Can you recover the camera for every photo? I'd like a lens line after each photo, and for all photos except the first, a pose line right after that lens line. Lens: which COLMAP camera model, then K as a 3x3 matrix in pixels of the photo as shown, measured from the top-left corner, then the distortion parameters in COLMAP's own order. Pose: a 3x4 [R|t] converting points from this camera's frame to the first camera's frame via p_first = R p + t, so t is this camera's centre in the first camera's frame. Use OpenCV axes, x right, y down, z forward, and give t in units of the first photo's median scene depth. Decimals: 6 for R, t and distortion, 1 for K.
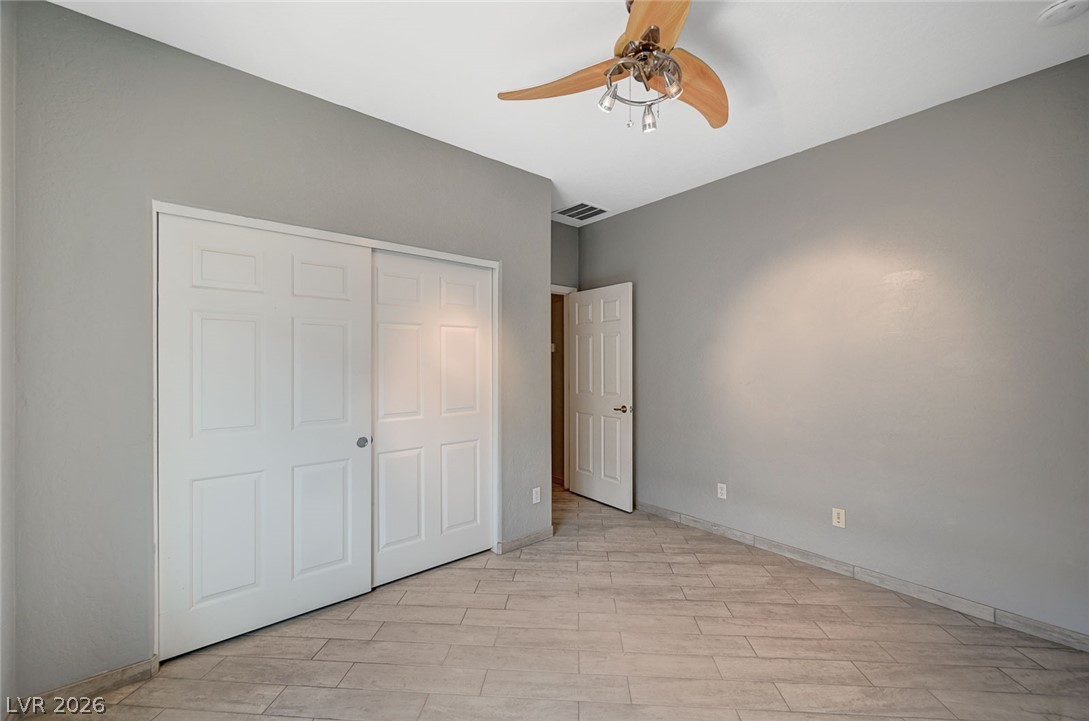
lens RADIAL K [[431.0, 0, 541.7], [0, 431.0, 365.7], [0, 0, 1]] dist [-0.000051, 0.000006]
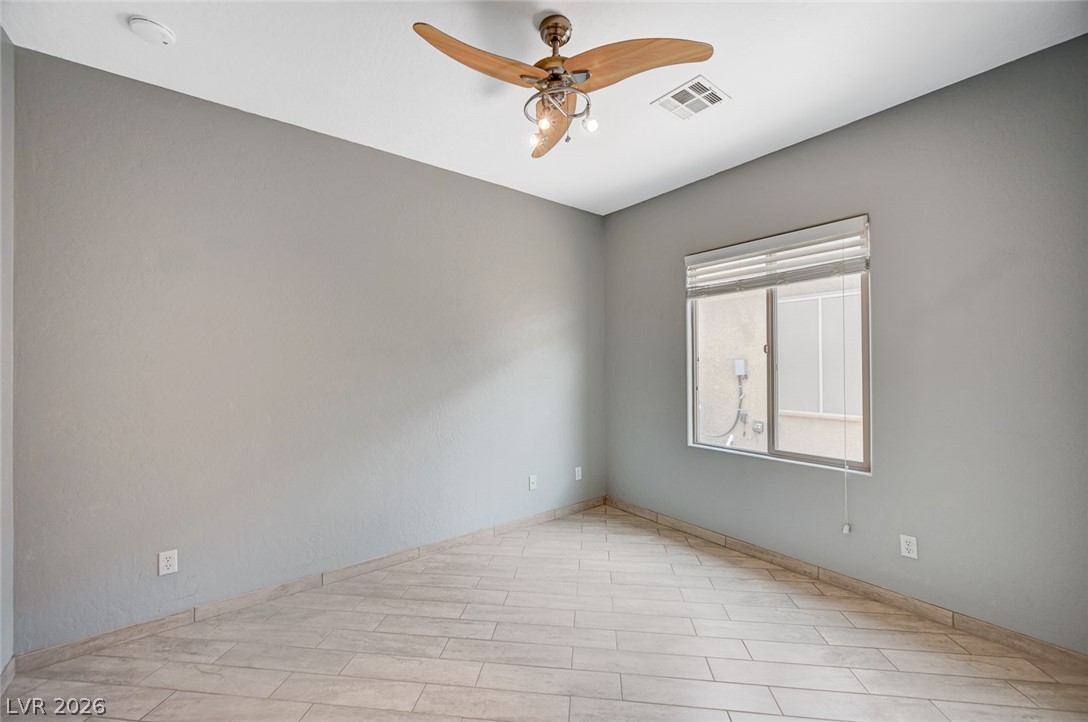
lens RADIAL K [[433.1, 0, 543.5], [0, 433.1, 363.0], [0, 0, 1]] dist [-0.000974, 0.000020]
pose [[-0.998739, 0.015806, 0.047655, 0.143629], [0.015752, 0.999875, -0.001512, -0.012339], [-0.047673, -0.000759, -0.998863, 1.387455]]
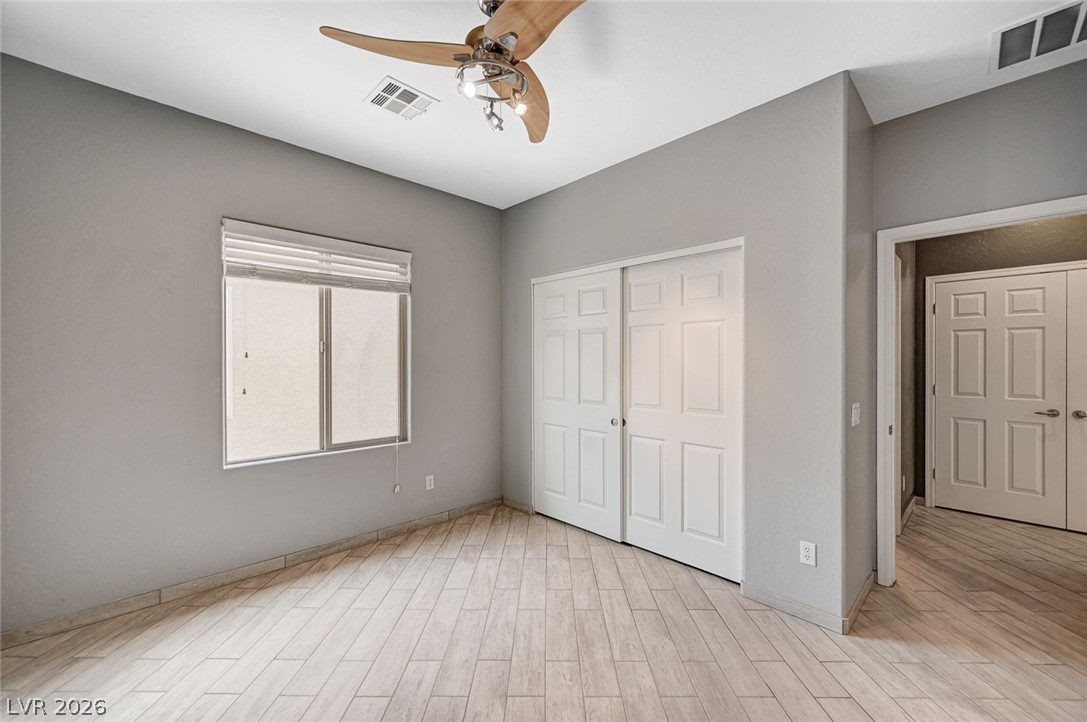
lens RADIAL K [[432.7, 0, 543.0], [0, 432.7, 363.0], [0, 0, 1]] dist [-0.000974, 0.000020]
pose [[0.068542, 0.013084, -0.997562, 0.835331], [-0.002328, 0.999913, 0.012955, -0.014710], [0.997646, 0.001434, 0.068566, 0.687058]]
